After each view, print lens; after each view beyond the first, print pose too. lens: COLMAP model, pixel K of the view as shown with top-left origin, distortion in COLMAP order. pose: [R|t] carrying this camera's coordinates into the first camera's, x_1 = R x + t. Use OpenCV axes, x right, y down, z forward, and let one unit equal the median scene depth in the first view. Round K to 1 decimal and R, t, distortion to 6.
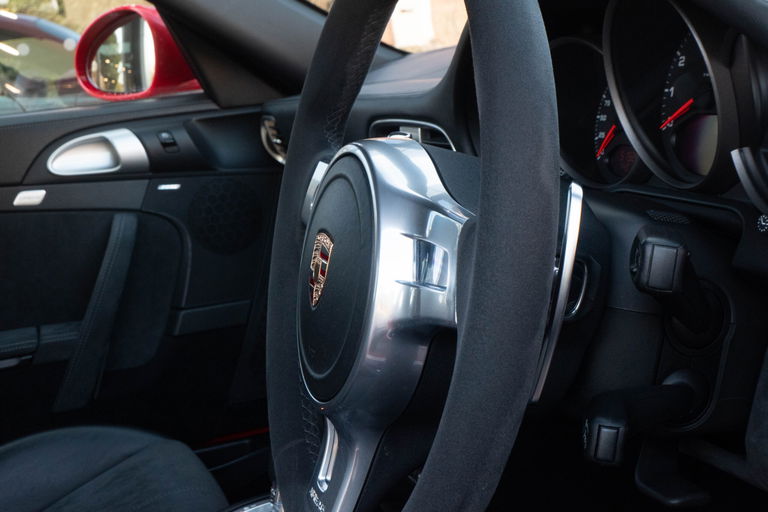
lens RADIAL K [[1263.4, 0, 384.0], [0, 1263.4, 256.0], [0, 0, 1]] dist [-0.027078, -0.097757]
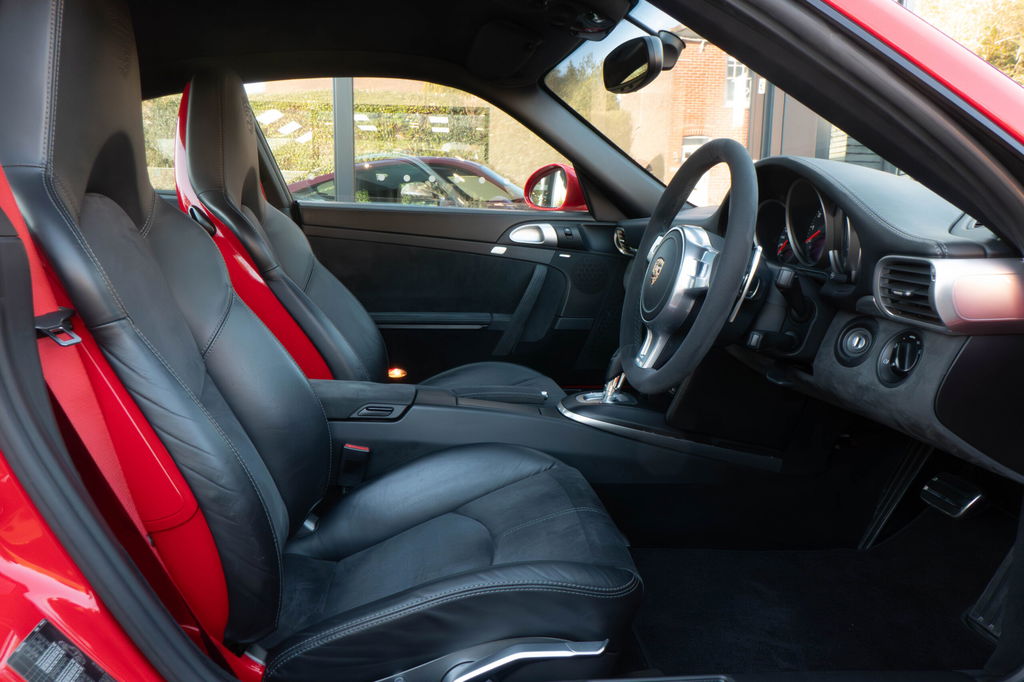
lens RADIAL K [[736.7, 0, 512.0], [0, 736.7, 341.0], [0, 0, 1]] dist [-0.002921, 0.000682]
pose [[0.968059, 0.168493, -0.185669, -0.010800], [-0.163051, 0.985622, 0.044313, 0.043415], [0.190465, -0.012624, 0.981613, -0.184430]]
